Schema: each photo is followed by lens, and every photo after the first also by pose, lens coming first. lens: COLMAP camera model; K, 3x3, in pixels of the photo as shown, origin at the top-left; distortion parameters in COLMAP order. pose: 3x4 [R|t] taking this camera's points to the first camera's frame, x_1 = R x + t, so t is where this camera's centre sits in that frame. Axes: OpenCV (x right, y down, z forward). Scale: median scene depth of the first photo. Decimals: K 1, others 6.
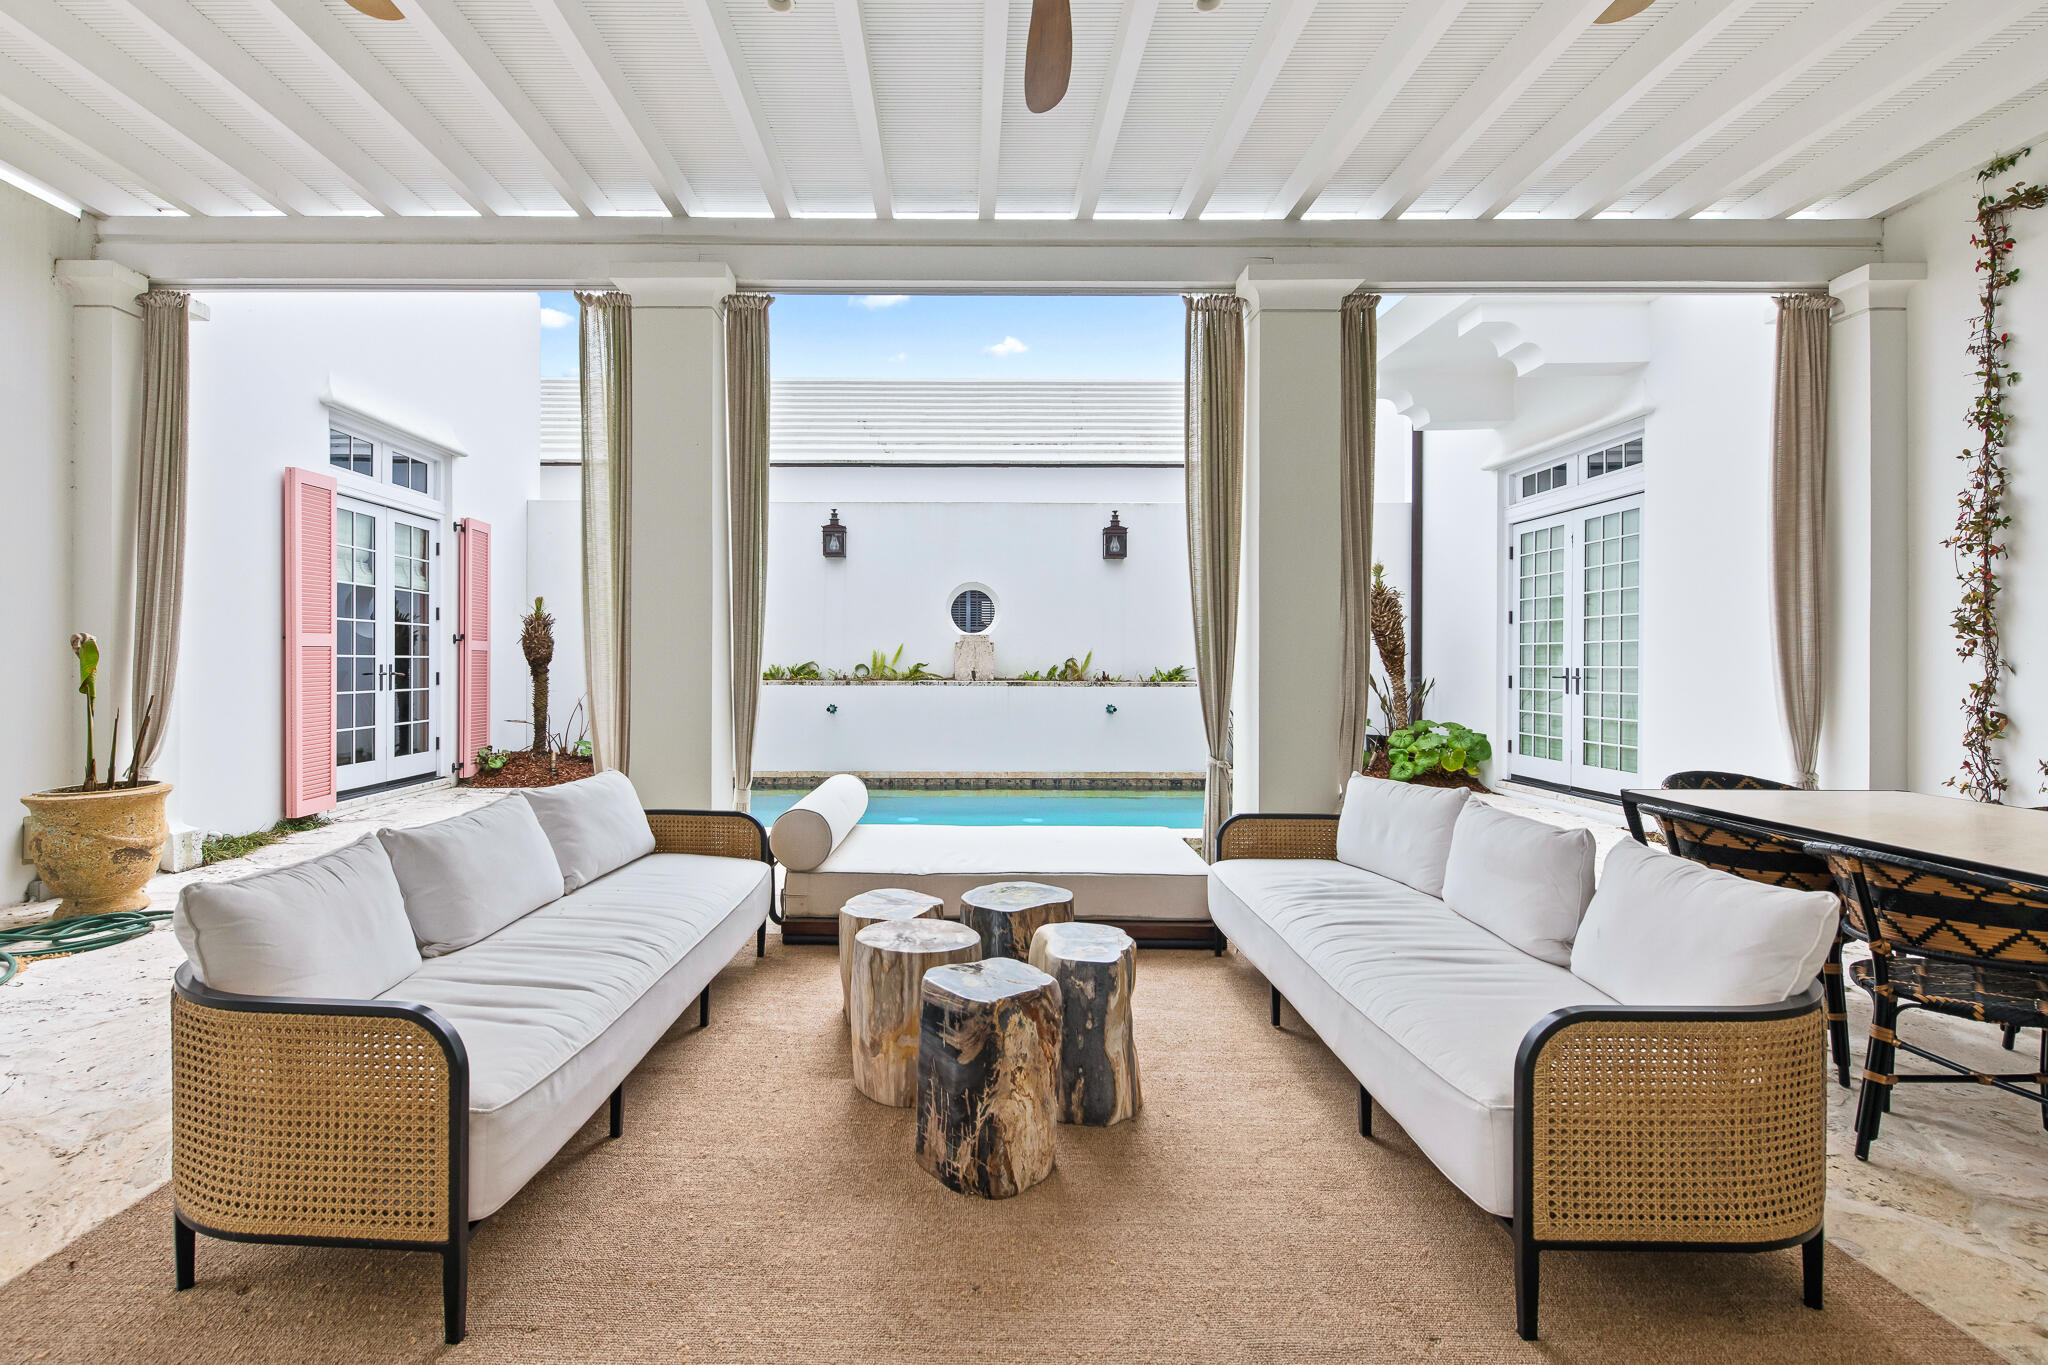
lens RADIAL K [[919.7, 0, 948.3], [0, 919.7, 663.4], [0, 0, 1]] dist [-0.001026, -0.000782]
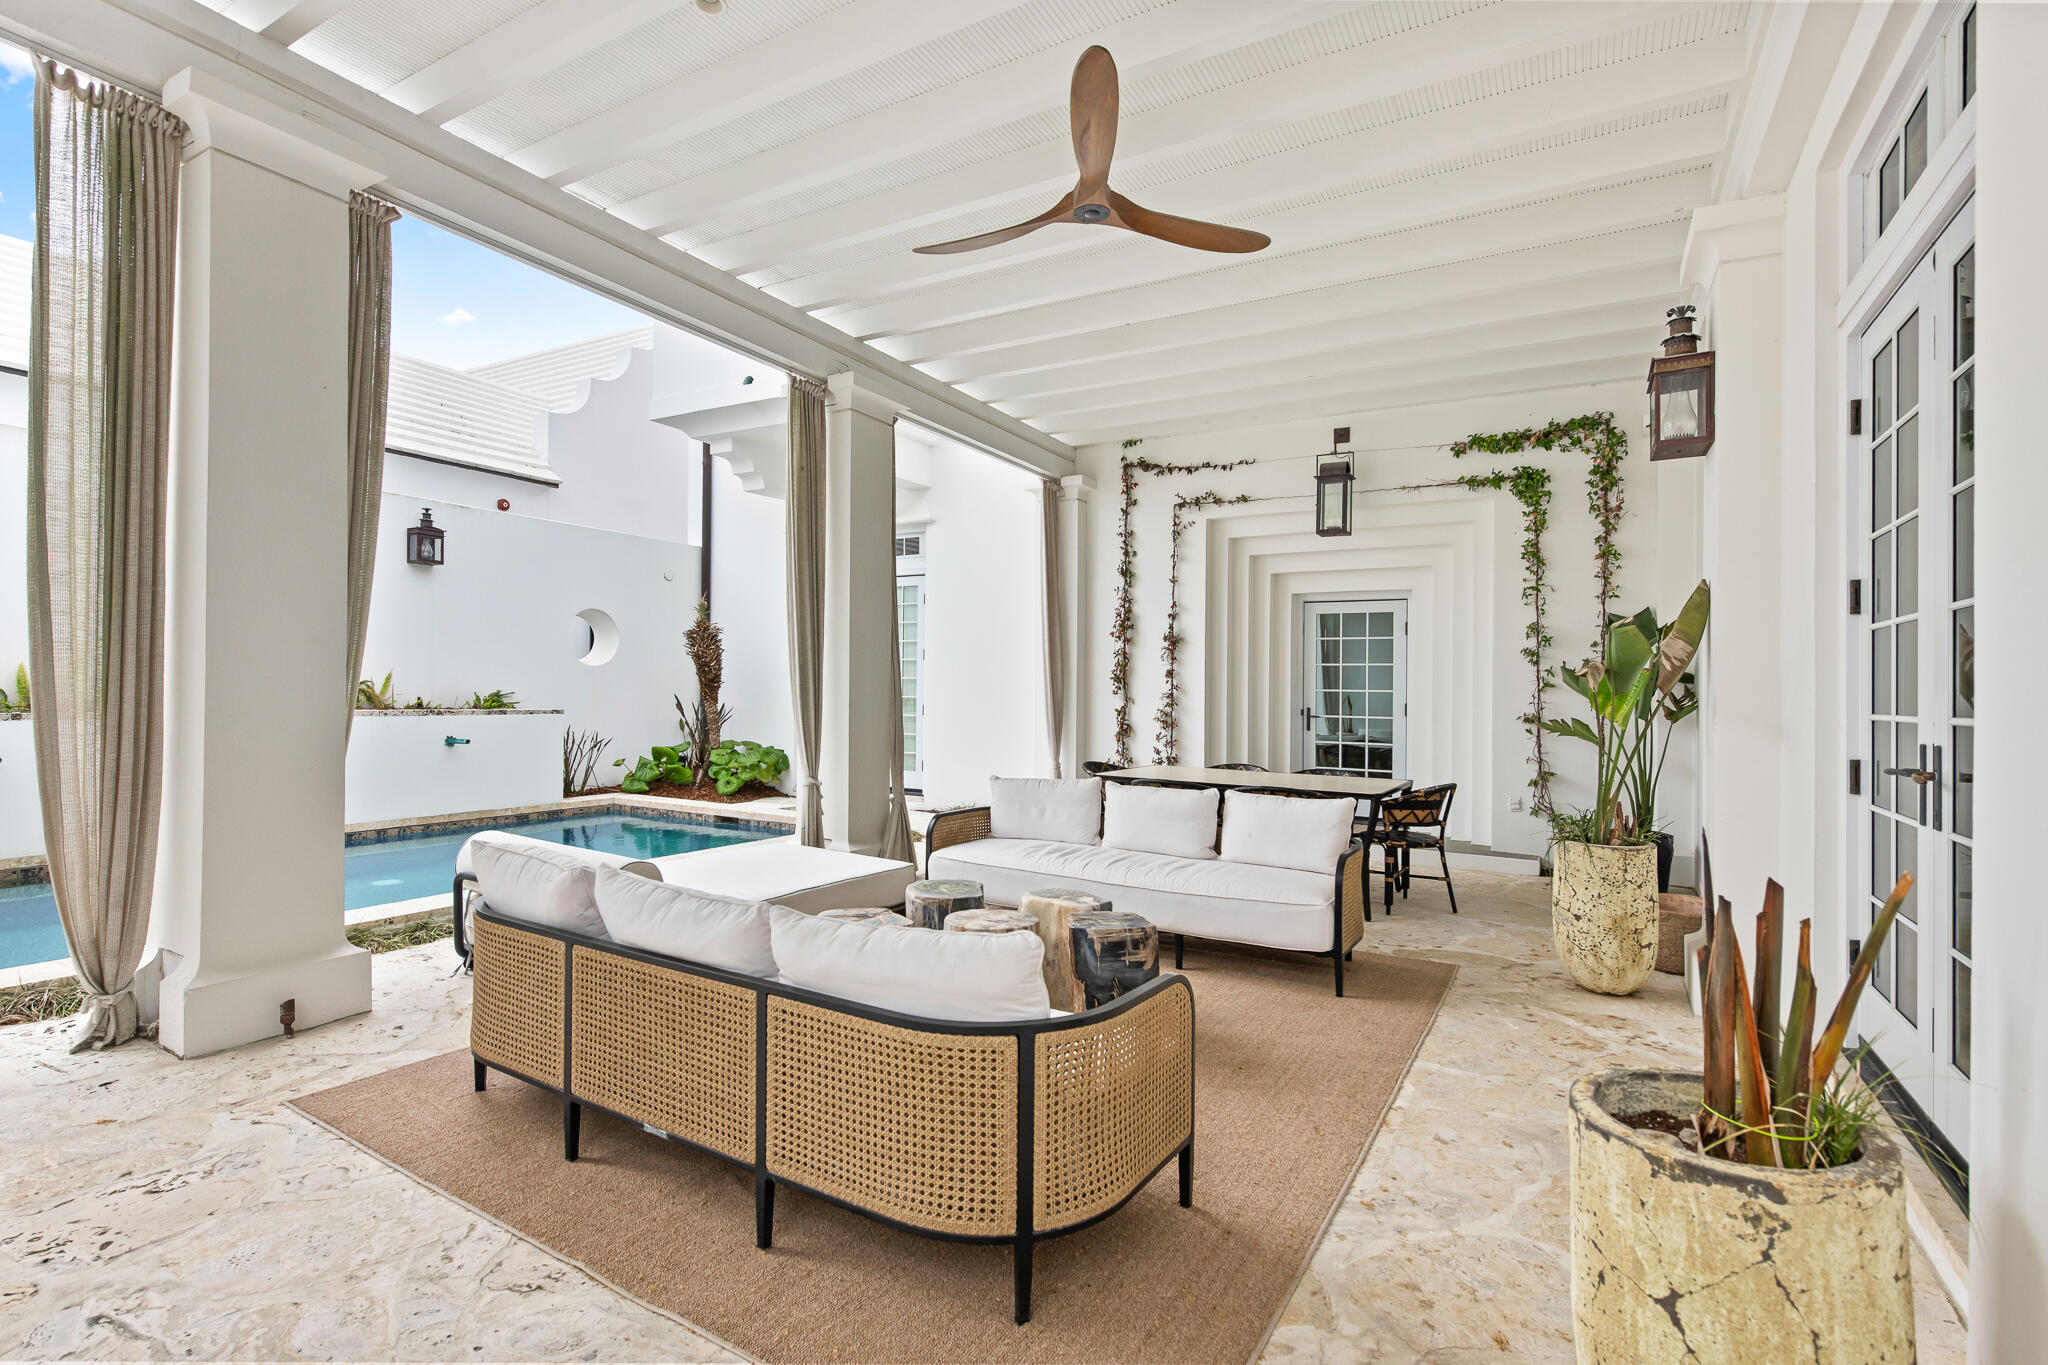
lens RADIAL K [[966.8, 0, 1023.1], [0, 966.8, 666.1], [0, 0, 1]] dist [0.009125, 0.000500]
pose [[0.489903, 0.028675, 0.871305, -0.408356], [-0.016429, 0.999585, -0.023660, -0.008978], [-0.871622, -0.002723, 0.490171, 0.102303]]
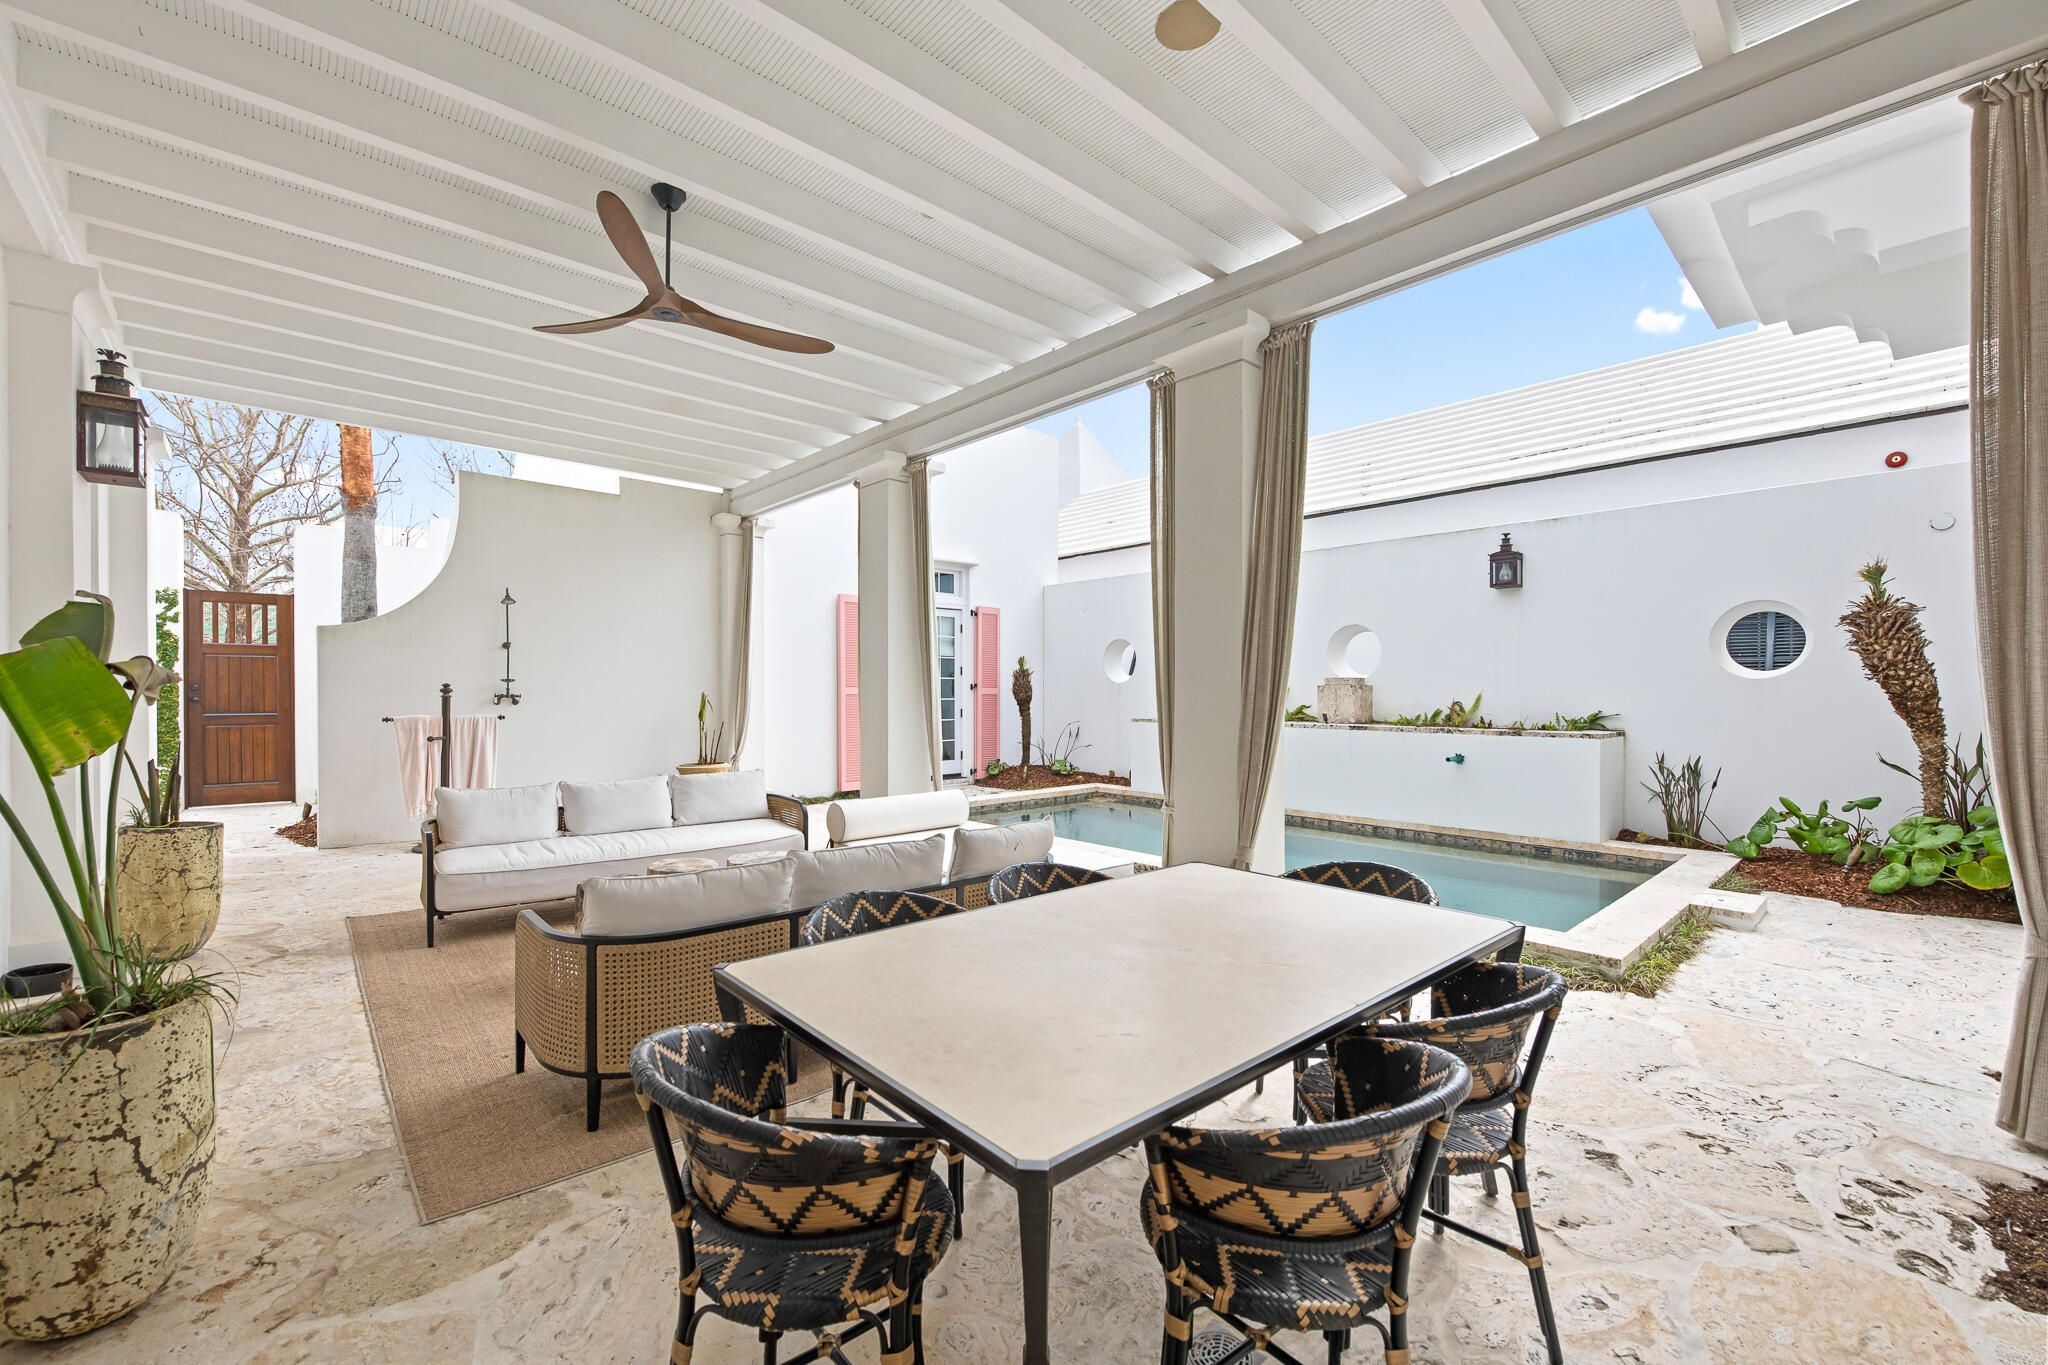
lens RADIAL K [[827.7, 0, 991.9], [0, 827.7, 700.0], [0, 0, 1]] dist [0.003118, -0.001809]
pose [[0.655380, 0.005188, -0.755282, 0.560217], [-0.000030, 0.999977, 0.006843, -0.015771], [0.755299, -0.004462, 0.655365, 0.138128]]
